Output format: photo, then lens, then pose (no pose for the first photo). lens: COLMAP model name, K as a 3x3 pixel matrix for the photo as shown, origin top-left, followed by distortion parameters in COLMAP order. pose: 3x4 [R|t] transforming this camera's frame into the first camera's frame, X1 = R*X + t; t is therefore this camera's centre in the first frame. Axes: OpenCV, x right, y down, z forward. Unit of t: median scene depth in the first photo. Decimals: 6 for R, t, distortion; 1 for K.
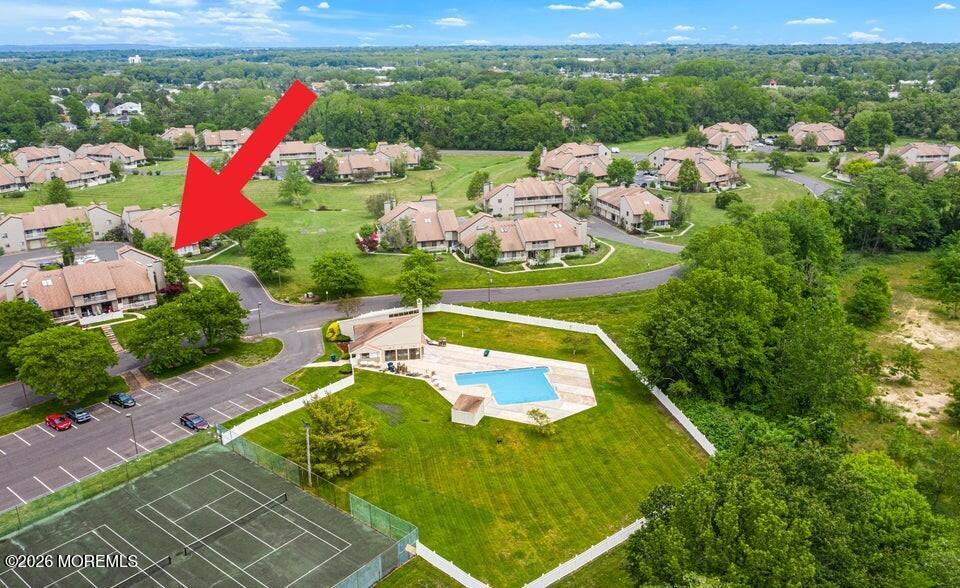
lens RADIAL K [[766.8, 0, 475.7], [0, 766.8, 295.9], [0, 0, 1]] dist [-0.018165, 0.004299]
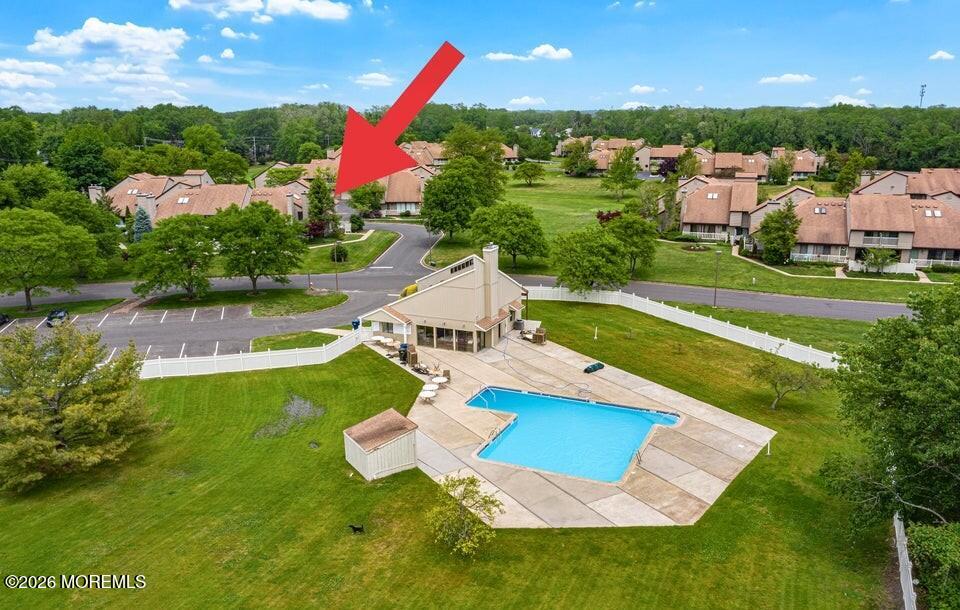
lens RADIAL K [[762.0, 0, 477.0], [0, 762.0, 304.6], [0, 0, 1]] dist [-0.015366, 0.007386]
pose [[0.813277, 0.141193, -0.564487, 0.165156], [-0.179176, 0.983743, -0.012085, 0.039372], [0.553603, 0.110970, 0.825354, 0.399074]]
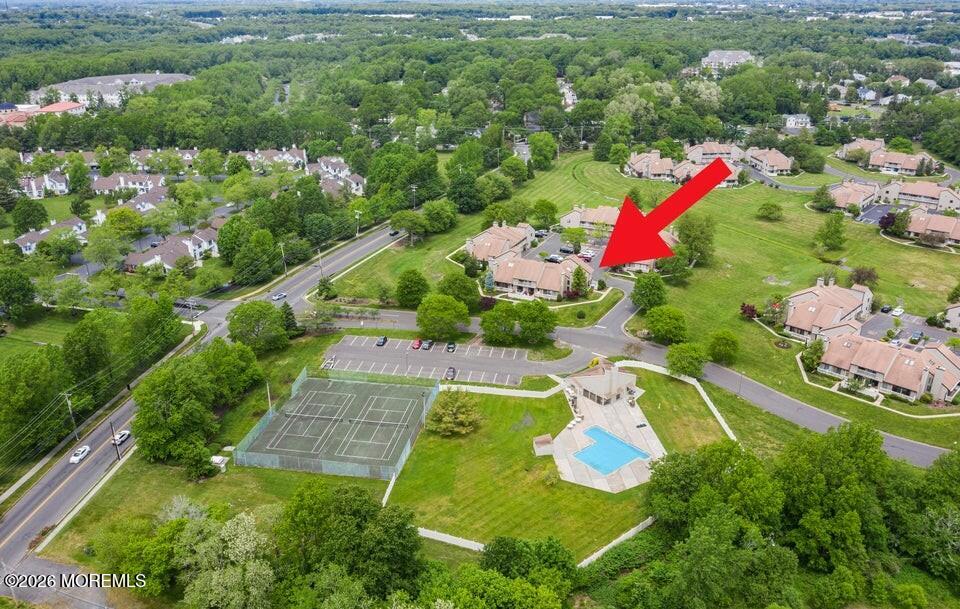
lens RADIAL K [[762.0, 0, 477.0], [0, 762.0, 304.1], [0, 0, 1]] dist [-0.015366, 0.007386]
pose [[0.480885, 0.339639, -0.808328, 0.605031], [-0.272353, 0.934182, 0.230493, -0.239182], [0.833410, 0.109310, 0.541736, 0.055572]]
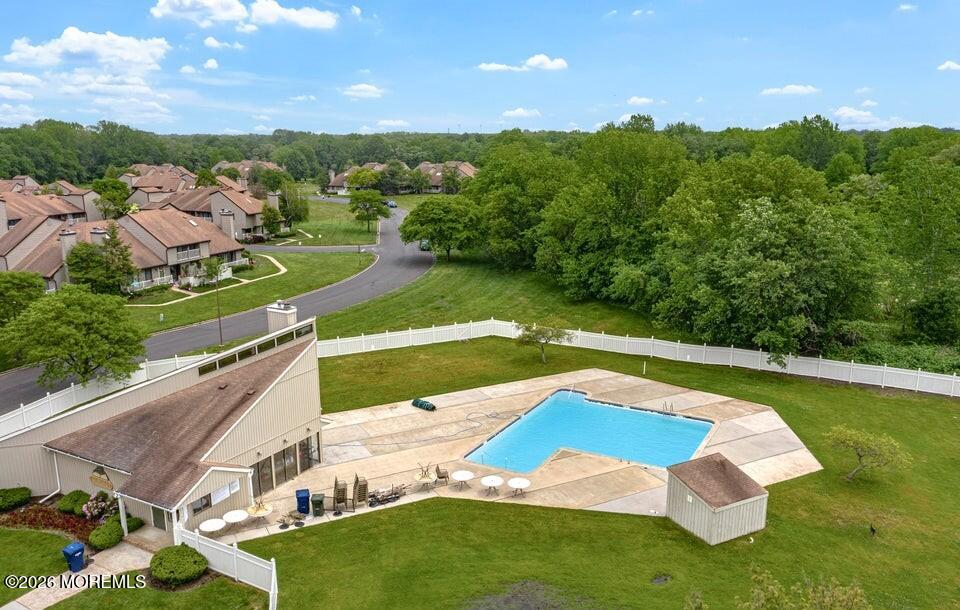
lens RADIAL K [[770.6, 0, 482.2], [0, 770.6, 306.0], [0, 0, 1]] dist [-0.037212, -0.000419]
pose [[0.635426, -0.161730, 0.755034, -0.206783], [0.241046, 0.970501, 0.005023, 0.019282], [-0.733574, 0.178806, 0.655666, 0.499189]]
